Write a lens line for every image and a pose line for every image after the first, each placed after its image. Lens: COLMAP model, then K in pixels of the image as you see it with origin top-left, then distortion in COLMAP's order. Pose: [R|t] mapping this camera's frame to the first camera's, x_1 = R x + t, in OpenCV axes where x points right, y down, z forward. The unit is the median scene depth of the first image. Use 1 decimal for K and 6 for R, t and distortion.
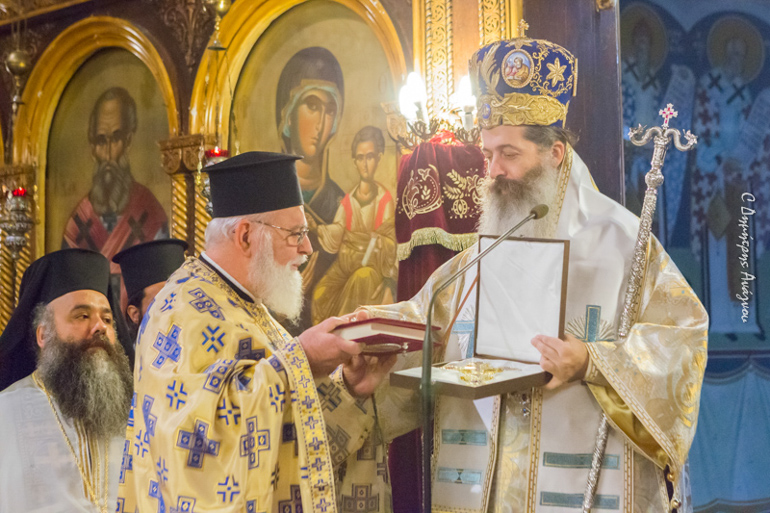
lens RADIAL K [[1490.0, 0, 385.6], [0, 1490.0, 255.5], [0, 0, 1]] dist [-0.201426, 0.000000]
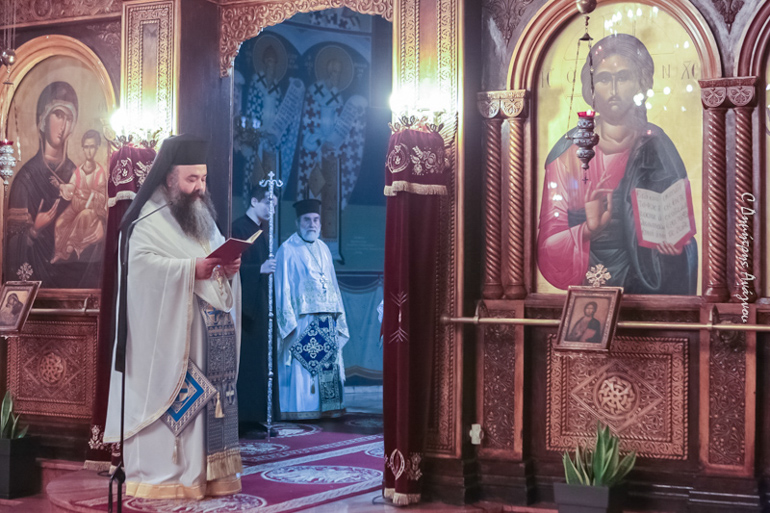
lens RADIAL K [[1323.1, 0, 387.8], [0, 1323.1, 251.9], [0, 0, 1]] dist [-0.084626, 0.000000]
pose [[0.971153, 0.029661, 0.236606, -0.033509], [-0.039429, 0.998550, 0.036655, -0.012039], [-0.235175, -0.044927, 0.970914, -0.575377]]
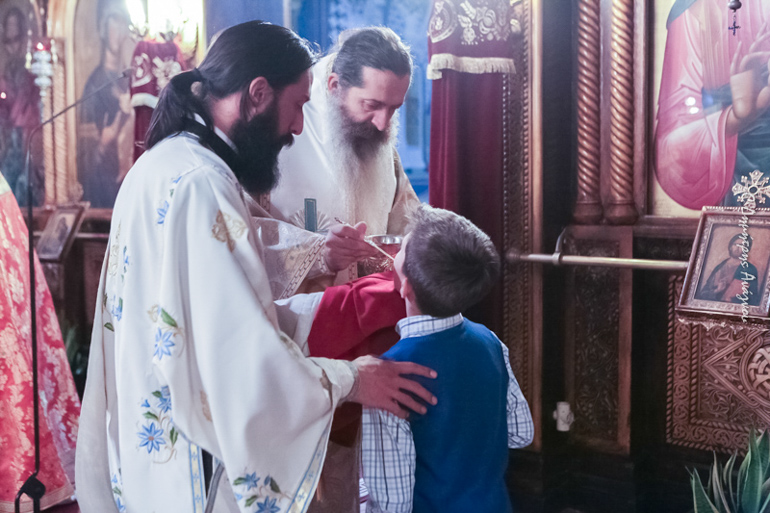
lens RADIAL K [[903.8, 0, 377.7], [0, 903.8, 253.7], [0, 0, 1]] dist [-0.020329, 0.000000]
pose [[0.999557, 0.000542, 0.029749, 0.195841], [-0.004765, 0.989845, 0.142070, 0.009267], [-0.029370, -0.142148, 0.989410, 0.005857]]
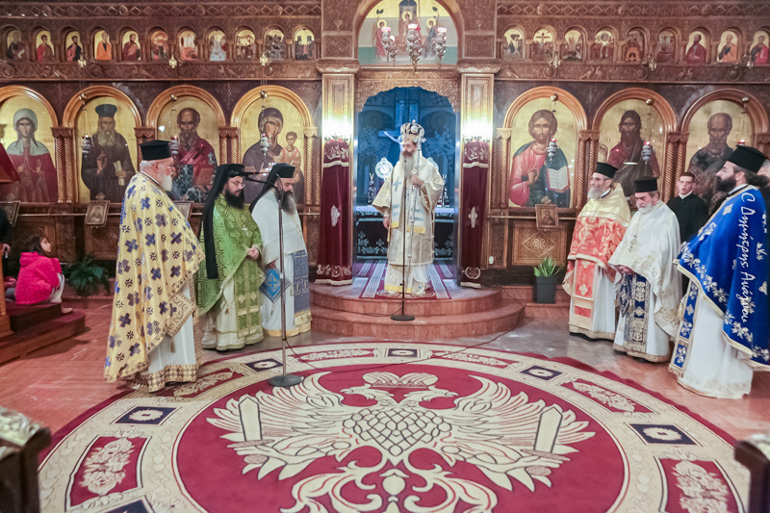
lens RADIAL K [[482.1, 0, 384.6], [0, 482.1, 257.9], [0, 0, 1]] dist [-0.053458, -0.000977]
pose [[0.776669, -0.042566, 0.628469, -0.587149], [-0.067349, 0.986384, 0.150039, 0.032569], [-0.626298, -0.158857, 0.763227, -0.159121]]
